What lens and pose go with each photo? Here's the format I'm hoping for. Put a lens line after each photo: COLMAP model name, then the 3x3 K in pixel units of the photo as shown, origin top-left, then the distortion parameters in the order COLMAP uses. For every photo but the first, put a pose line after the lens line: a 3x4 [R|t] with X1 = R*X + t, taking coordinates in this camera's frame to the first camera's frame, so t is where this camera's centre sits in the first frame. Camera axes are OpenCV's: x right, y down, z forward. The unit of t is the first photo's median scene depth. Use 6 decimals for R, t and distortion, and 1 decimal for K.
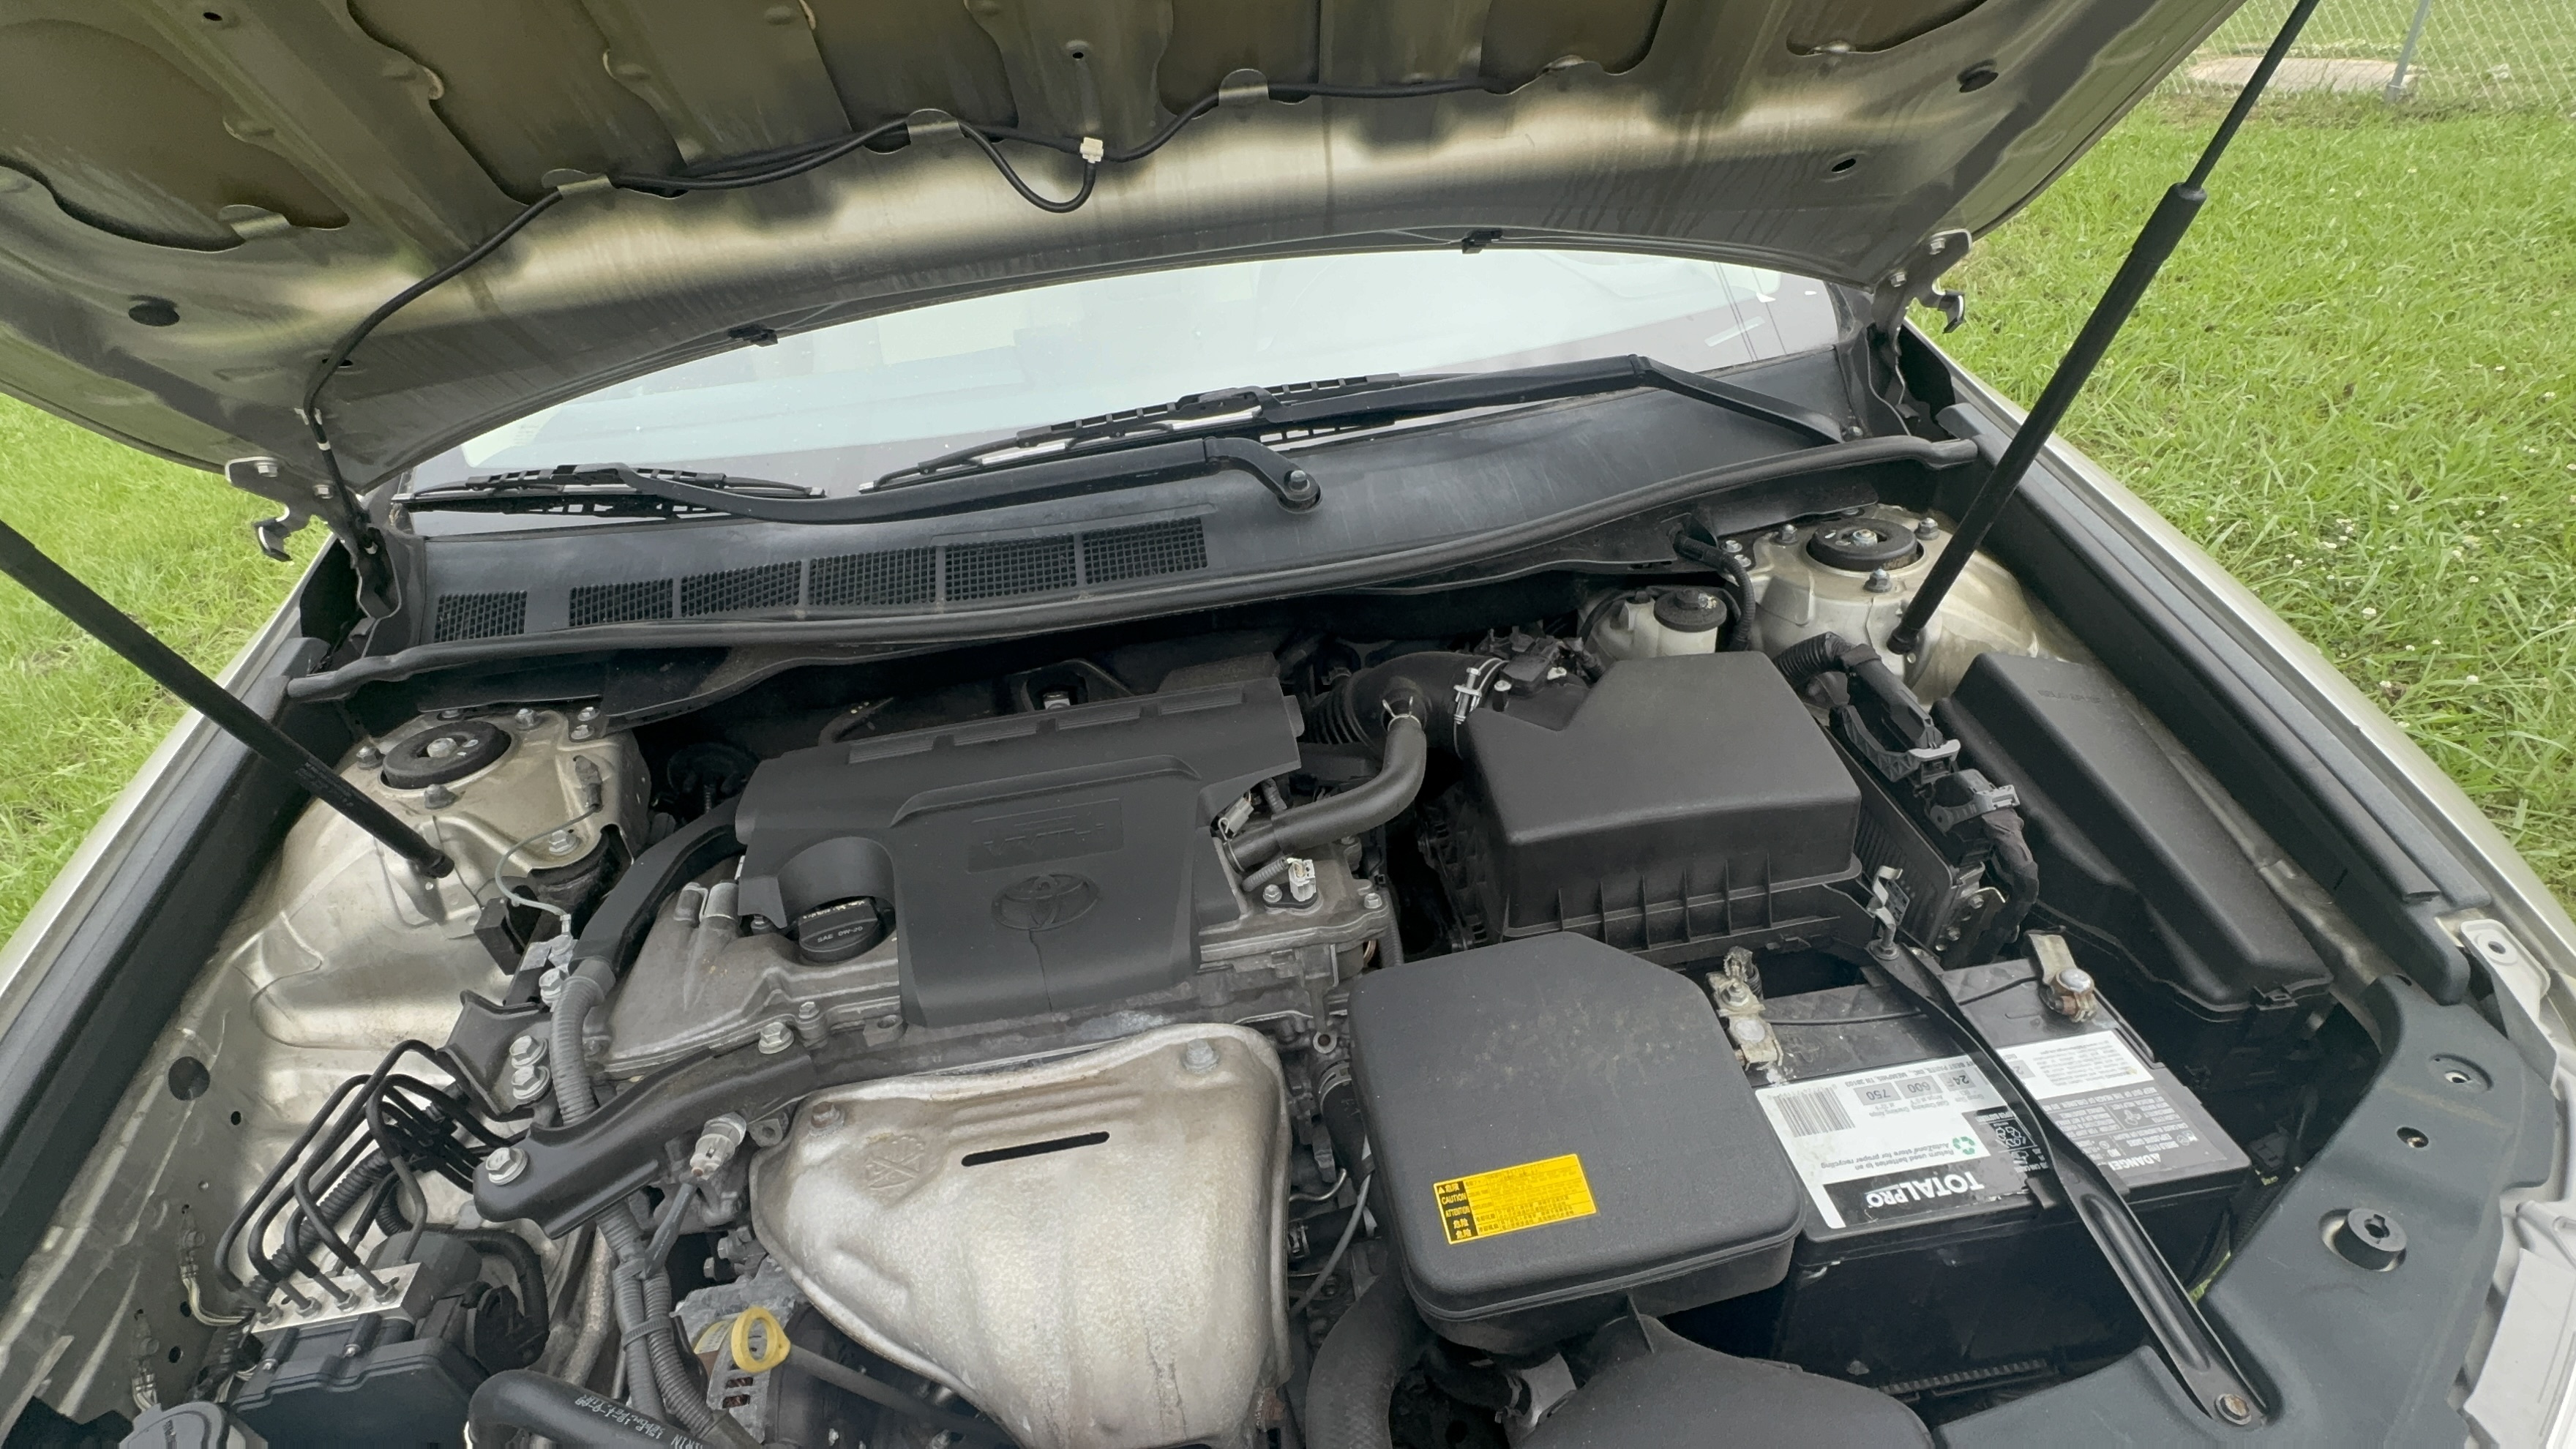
lens RADIAL K [[1185.0, 0, 1251.3], [0, 1185.0, 737.7], [0, 0, 1]] dist [-0.005510, 0.000833]
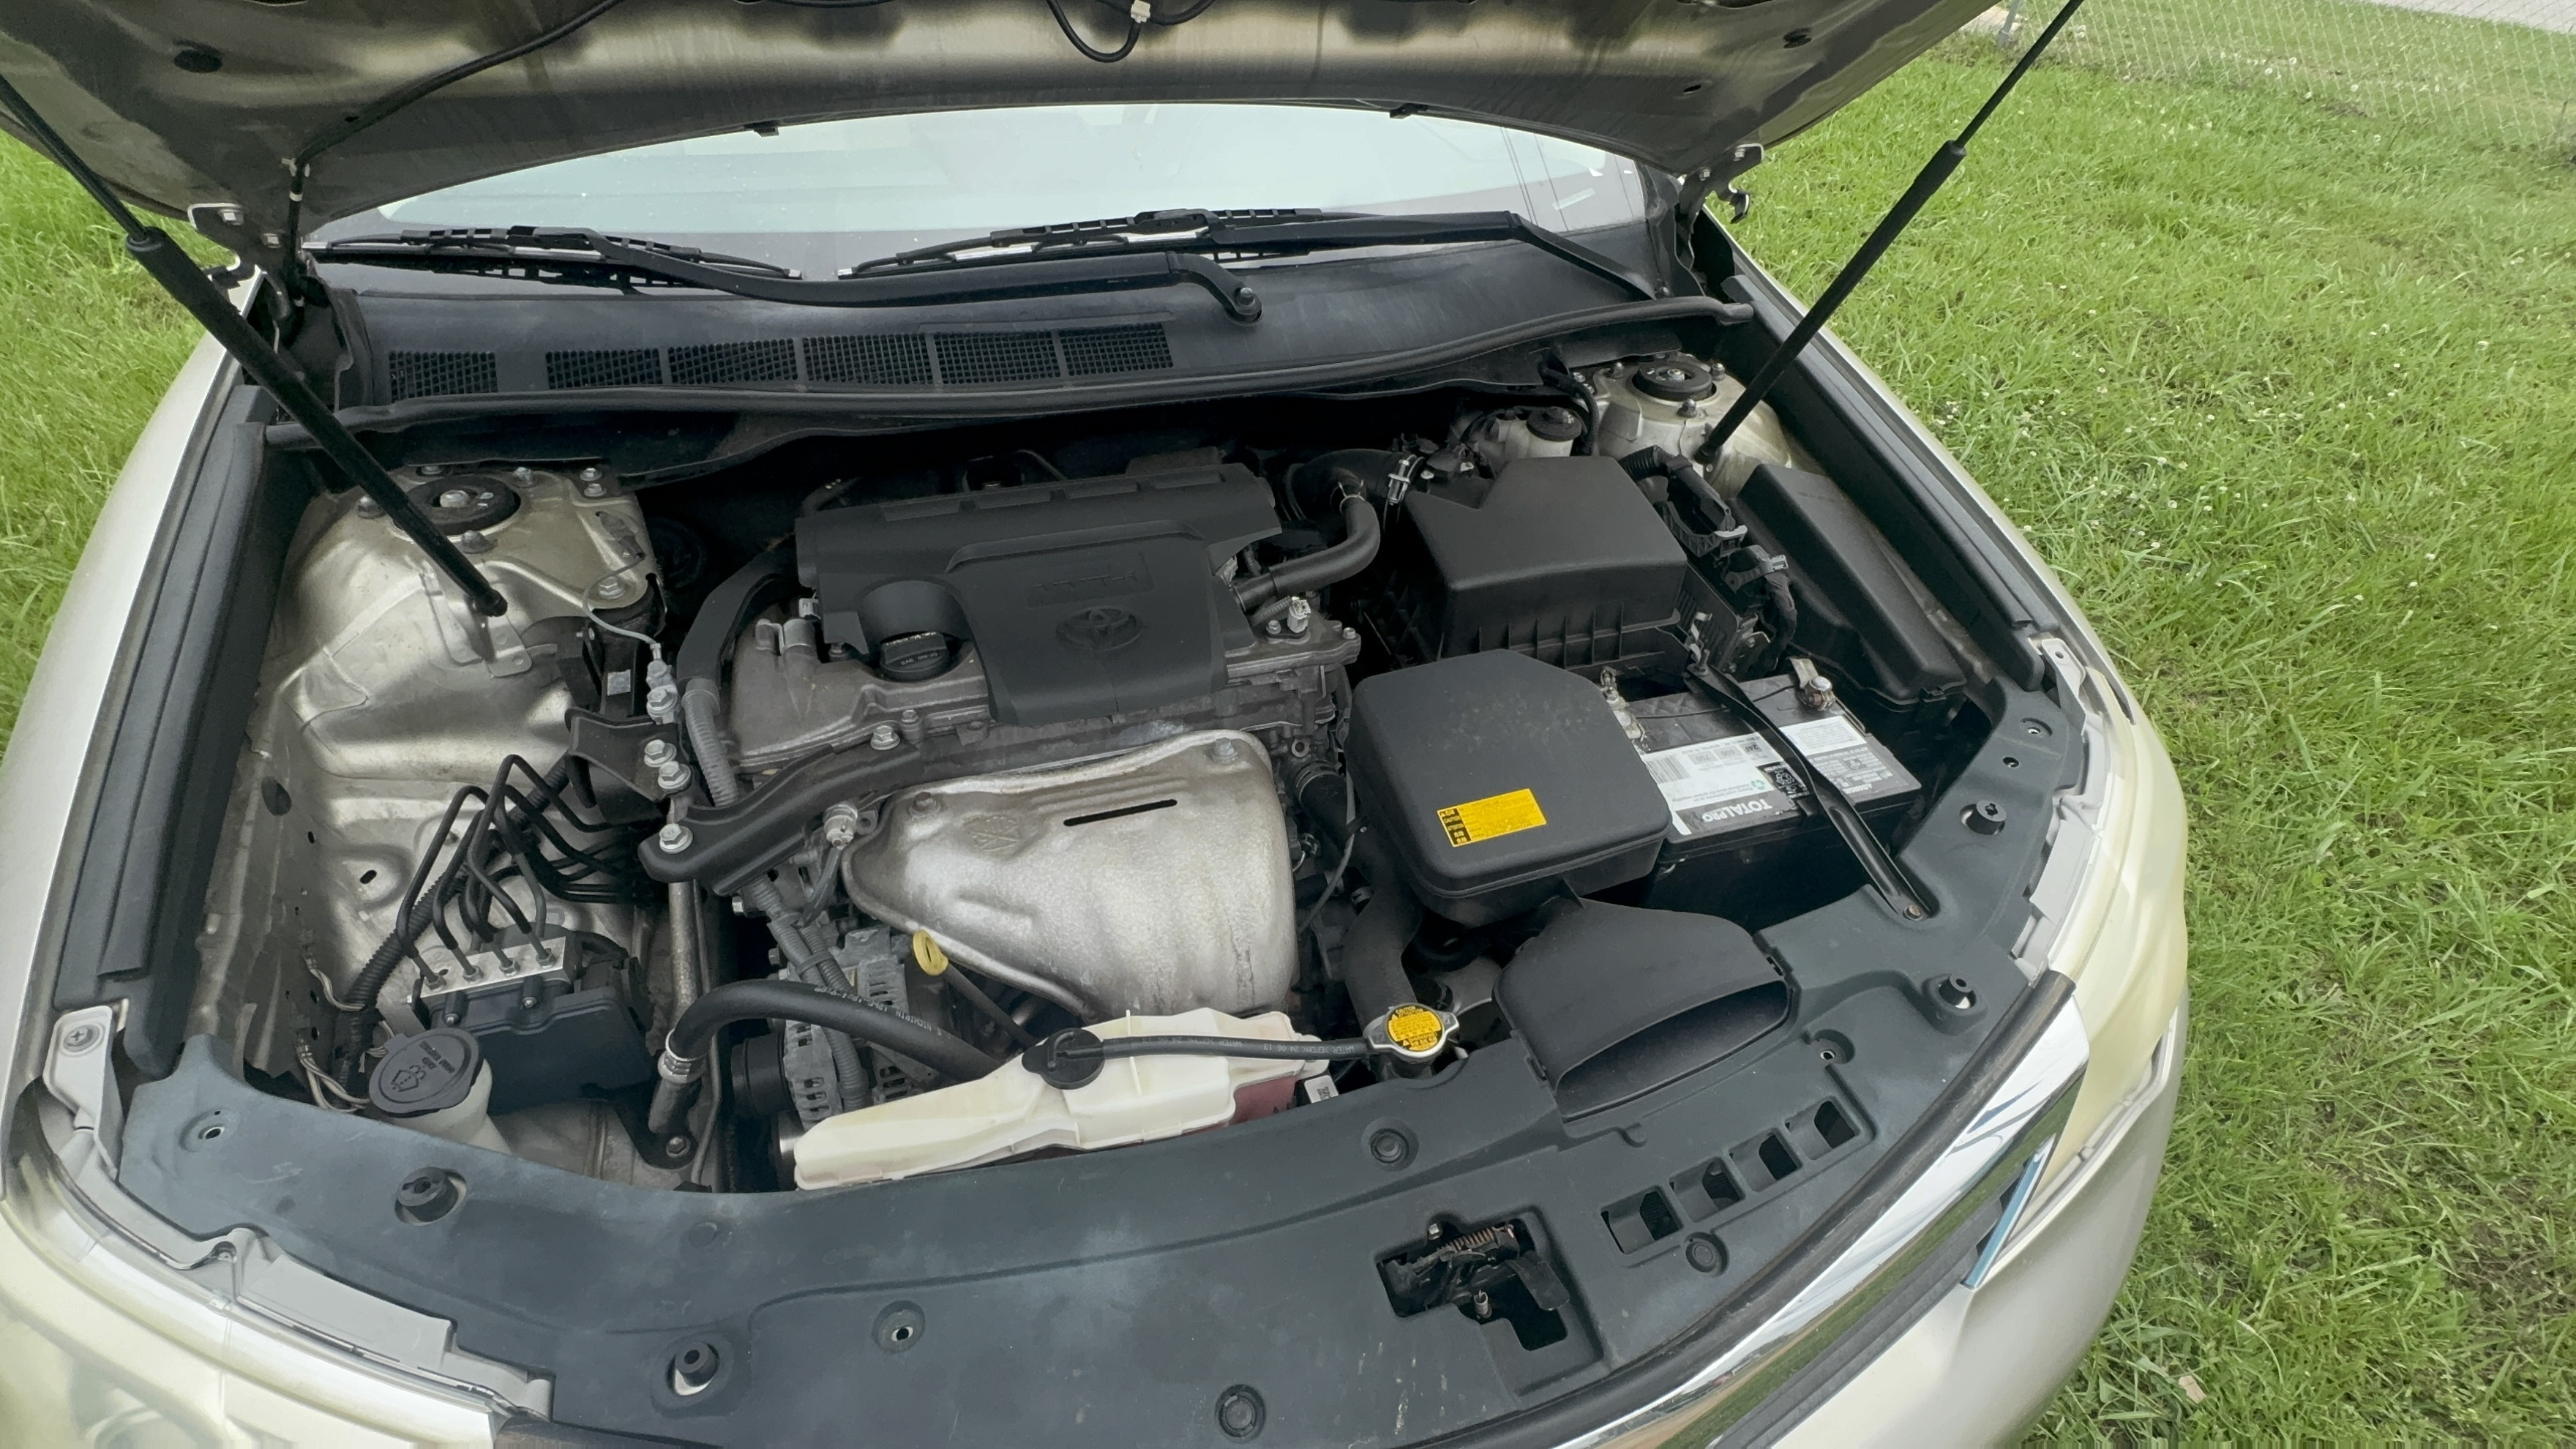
lens RADIAL K [[1185.0, 0, 1251.3], [0, 1185.0, 737.7], [0, 0, 1]] dist [-0.005510, 0.000833]
pose [[0.970887, -0.012182, 0.239228, -0.275651], [-0.016926, 0.992720, 0.119246, 0.086995], [-0.238939, -0.119823, 0.963613, -0.206118]]
